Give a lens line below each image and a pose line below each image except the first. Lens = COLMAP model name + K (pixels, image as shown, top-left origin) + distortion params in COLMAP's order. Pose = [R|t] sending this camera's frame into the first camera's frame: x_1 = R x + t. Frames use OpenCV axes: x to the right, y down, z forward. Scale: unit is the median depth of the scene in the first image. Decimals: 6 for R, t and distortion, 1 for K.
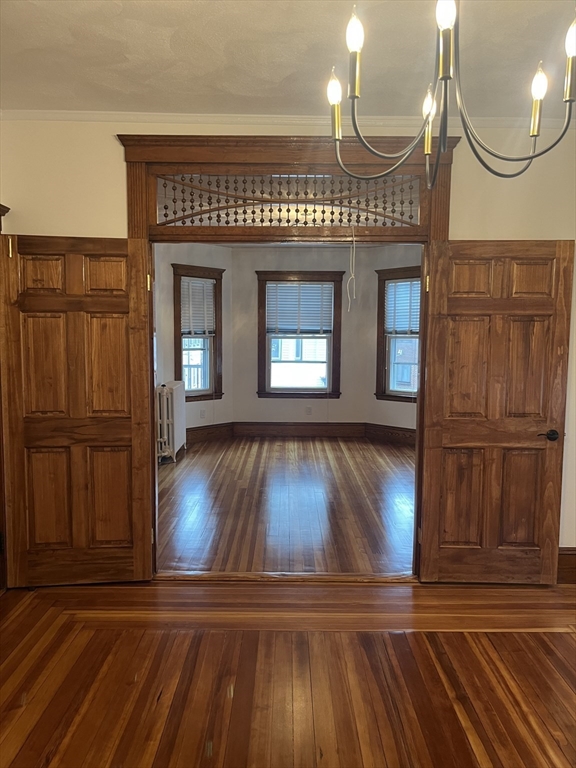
lens RADIAL K [[582.9, 0, 288.0], [0, 582.9, 384.0], [0, 0, 1]] dist [0.019412, -0.053952]
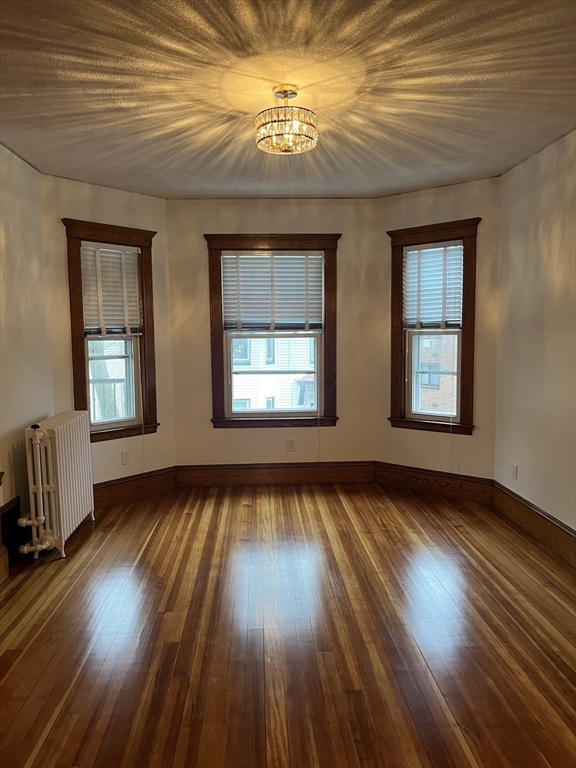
lens RADIAL K [[582.9, 0, 288.0], [0, 582.9, 384.0], [0, 0, 1]] dist [0.019412, -0.053952]
pose [[0.998471, -0.022117, 0.050654, 0.000872], [0.022022, 0.999755, 0.002427, -0.027503], [-0.050695, -0.001307, 0.998713, 0.350965]]
